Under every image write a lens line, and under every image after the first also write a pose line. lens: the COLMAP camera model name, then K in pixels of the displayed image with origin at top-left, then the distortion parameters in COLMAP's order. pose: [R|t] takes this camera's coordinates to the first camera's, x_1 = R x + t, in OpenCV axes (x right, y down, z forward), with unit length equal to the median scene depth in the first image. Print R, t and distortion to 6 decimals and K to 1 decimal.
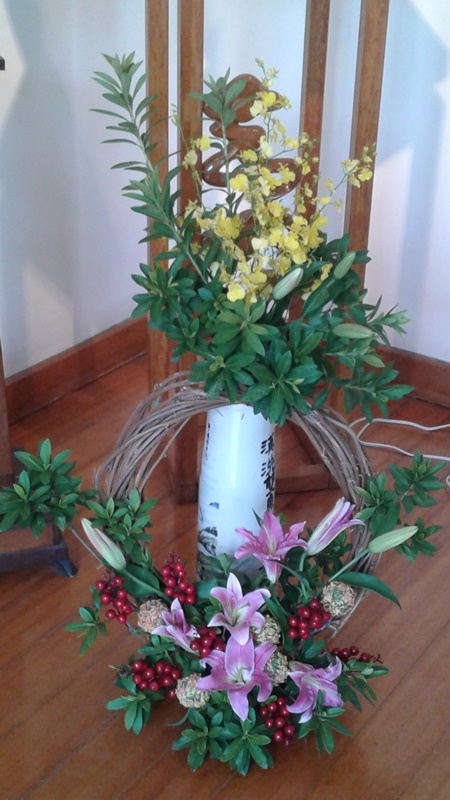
lens RADIAL K [[967.0, 0, 225.0], [0, 967.0, 400.0], [0, 0, 1]] dist [-0.010947, 0.011823]
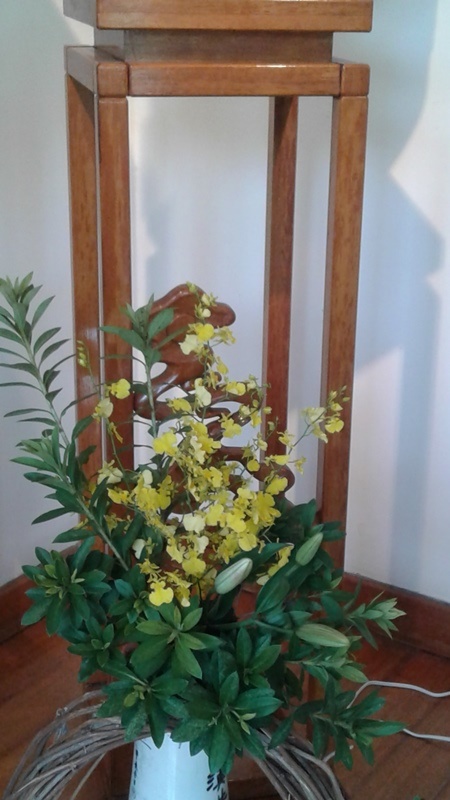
lens RADIAL K [[1038.5, 0, 225.0], [0, 1038.5, 400.0], [0, 0, 1]] dist [0.009098, 0.006871]
pose [[0.999912, -0.012685, 0.003856, 0.055902], [0.013108, 0.989532, -0.143721, -0.135849], [-0.001992, 0.143758, 0.989611, 0.186431]]
